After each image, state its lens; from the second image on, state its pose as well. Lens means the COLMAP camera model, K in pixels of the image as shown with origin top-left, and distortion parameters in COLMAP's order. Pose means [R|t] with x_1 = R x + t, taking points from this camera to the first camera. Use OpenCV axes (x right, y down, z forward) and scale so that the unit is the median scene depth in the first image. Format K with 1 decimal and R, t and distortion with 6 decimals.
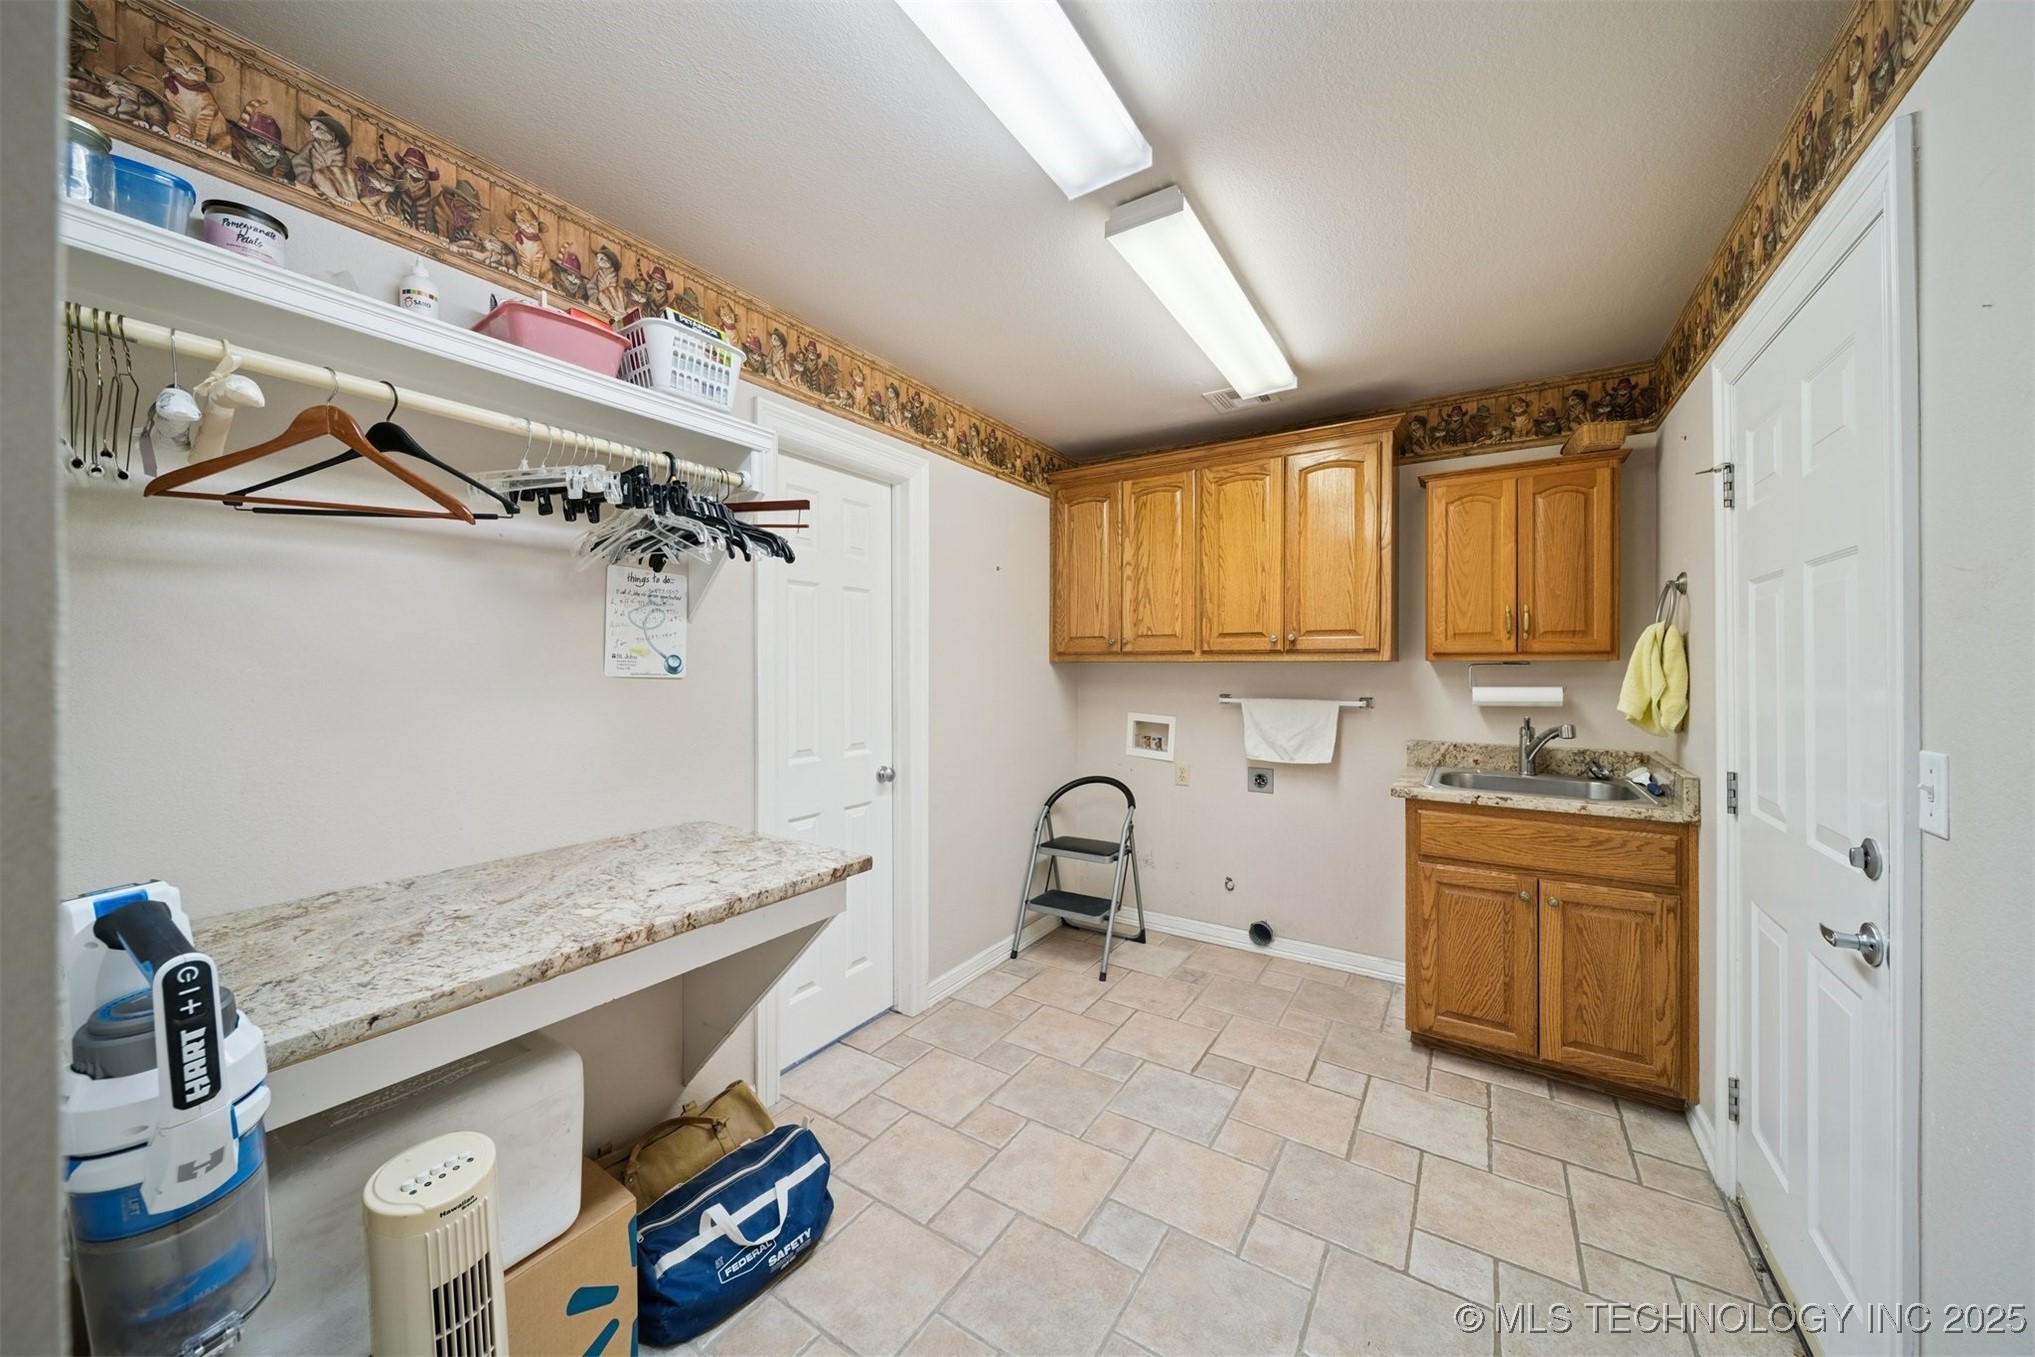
lens RADIAL K [[703.2, 0, 1005.6], [0, 703.2, 672.8], [0, 0, 1]] dist [-0.012422, -0.000159]
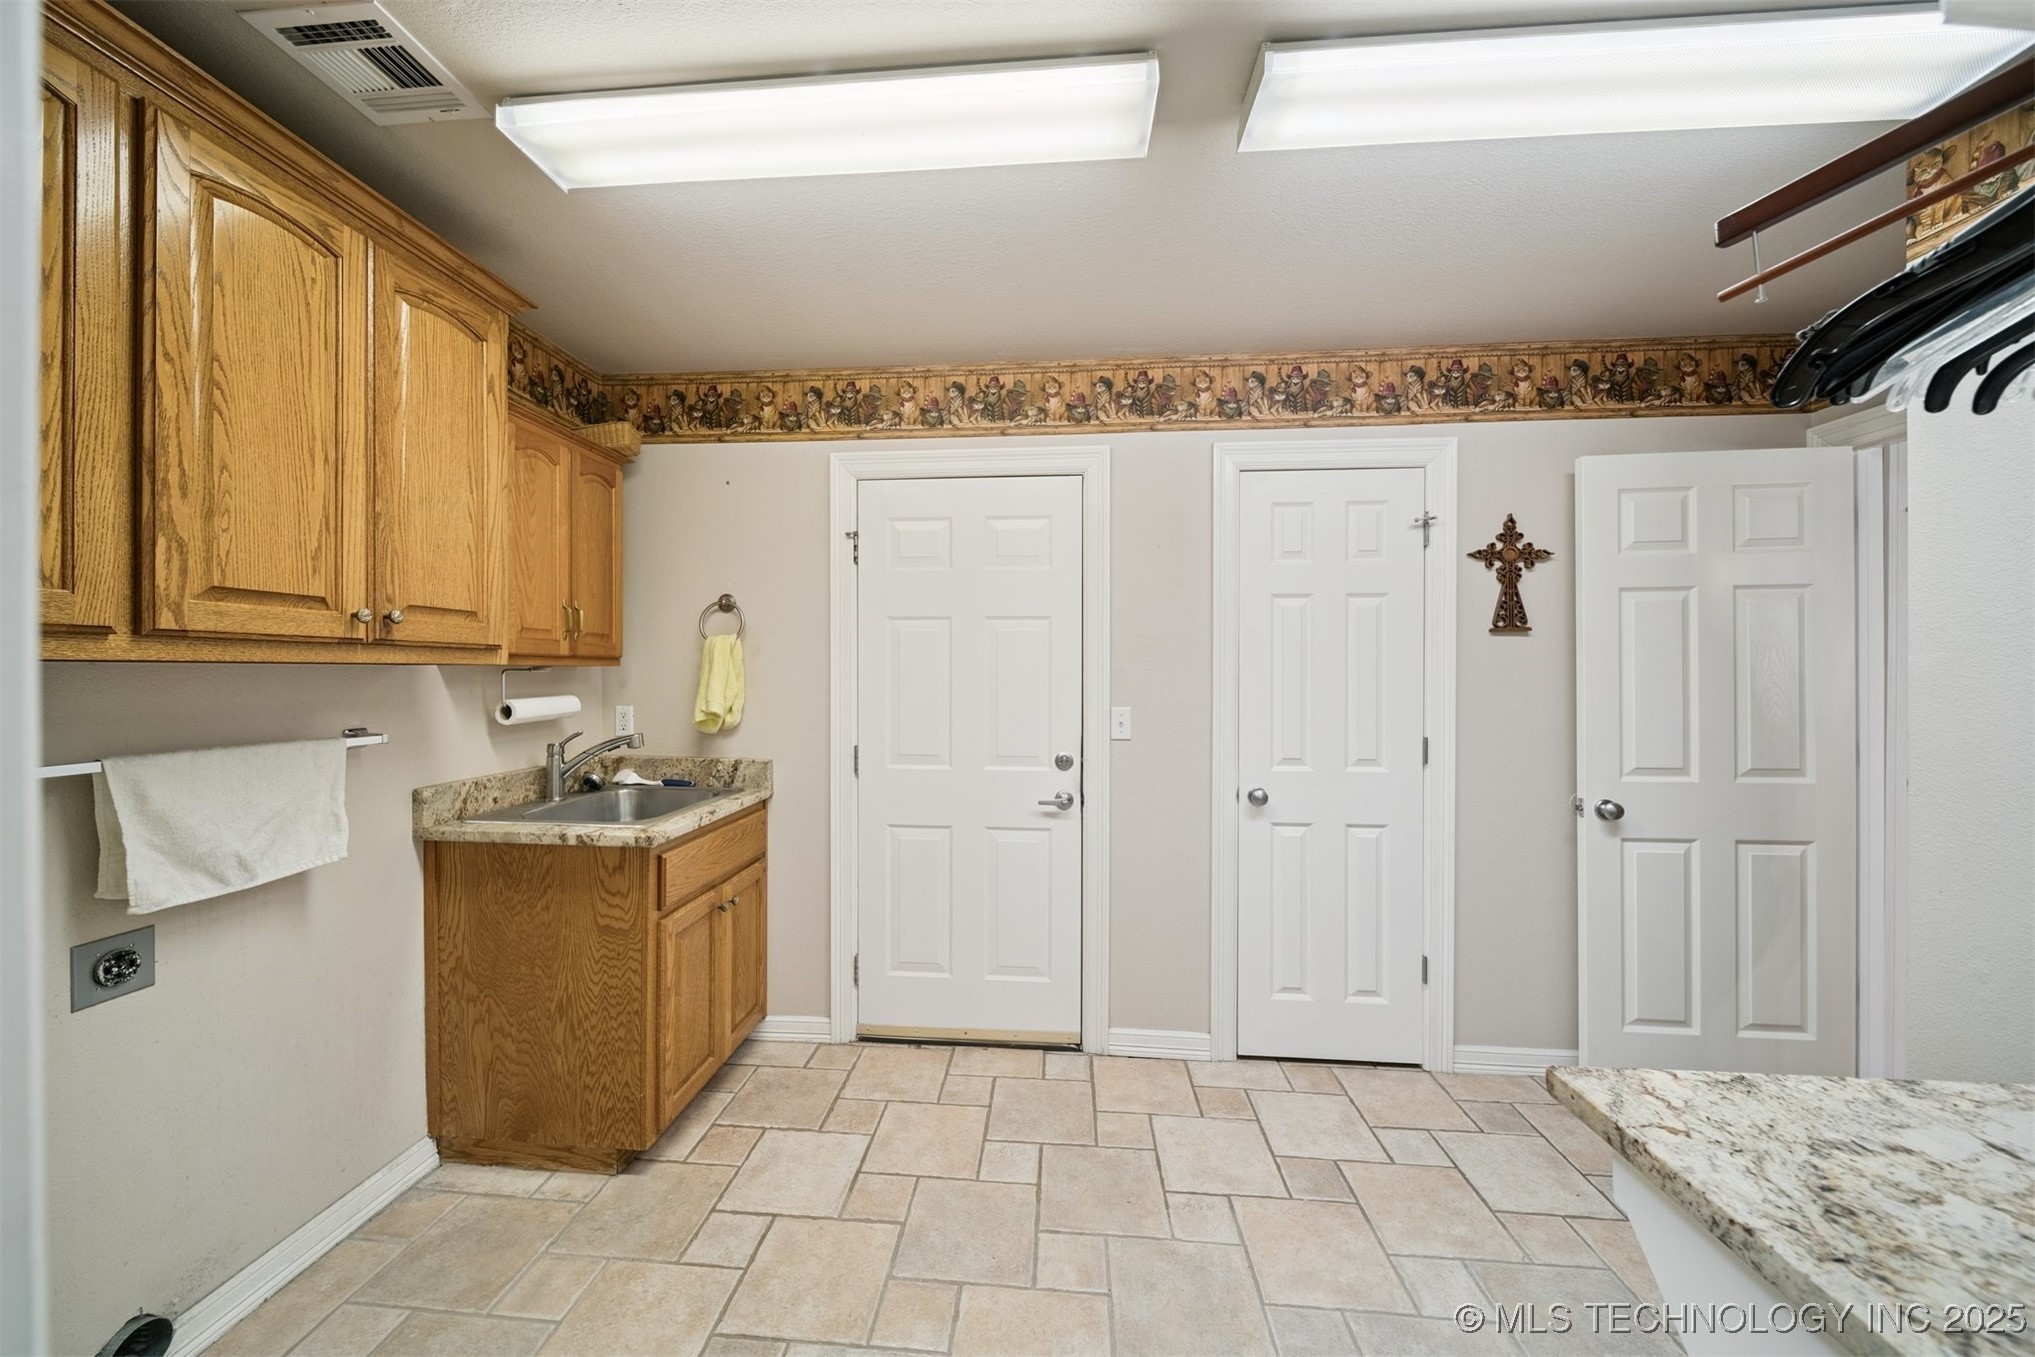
lens RADIAL K [[703.2, 0, 1005.6], [0, 703.2, 671.7], [0, 0, 1]] dist [-0.012422, -0.000159]
pose [[-0.481314, -0.003783, 0.876540, -0.248631], [0.004316, 0.999968, 0.006685, -0.012763], [-0.876538, 0.007001, -0.481282, 0.906819]]
